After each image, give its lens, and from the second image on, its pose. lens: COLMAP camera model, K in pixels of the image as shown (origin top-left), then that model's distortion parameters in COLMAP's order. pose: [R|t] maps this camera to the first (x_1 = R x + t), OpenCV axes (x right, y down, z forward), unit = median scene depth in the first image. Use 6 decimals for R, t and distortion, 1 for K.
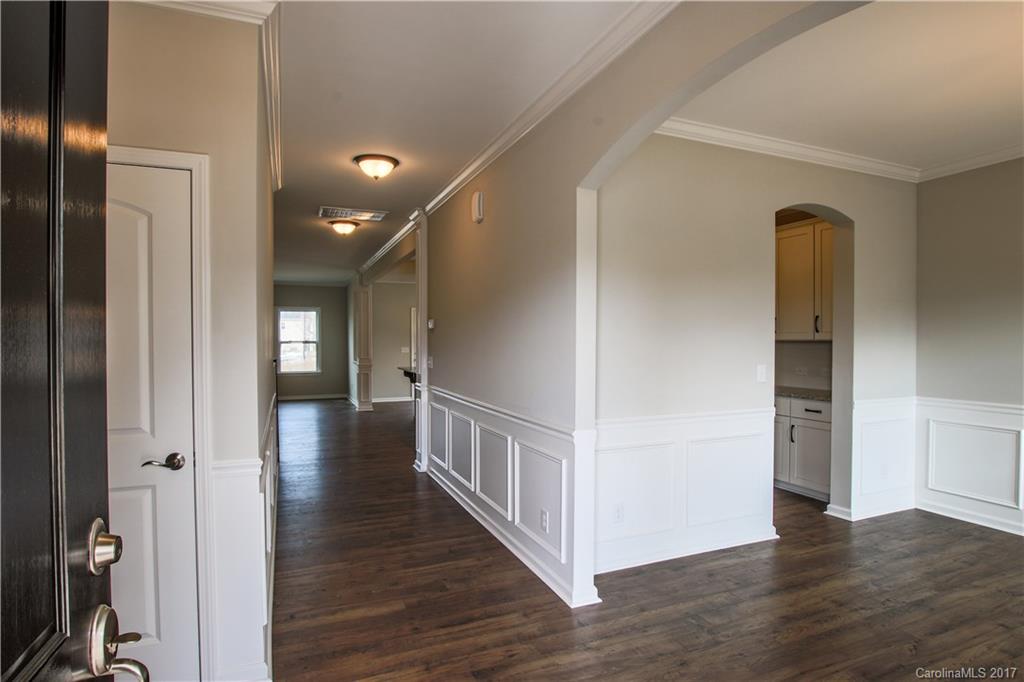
lens RADIAL K [[536.0, 0, 500.3], [0, 536.0, 345.1], [0, 0, 1]] dist [-0.033628, 0.001109]
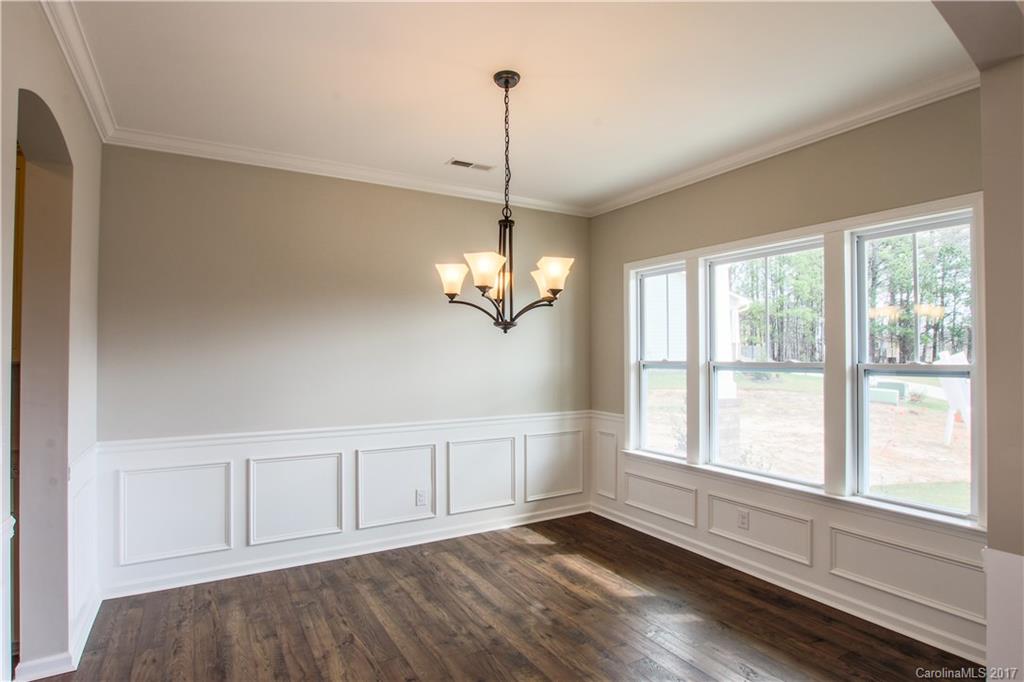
lens RADIAL K [[536.0, 0, 500.3], [0, 536.0, 345.1], [0, 0, 1]] dist [-0.033628, 0.001109]
pose [[-0.131413, 0.021471, 0.991095, 0.021221], [0.015625, 0.999686, -0.019585, -0.012373], [-0.991205, 0.012912, -0.131707, 0.650840]]
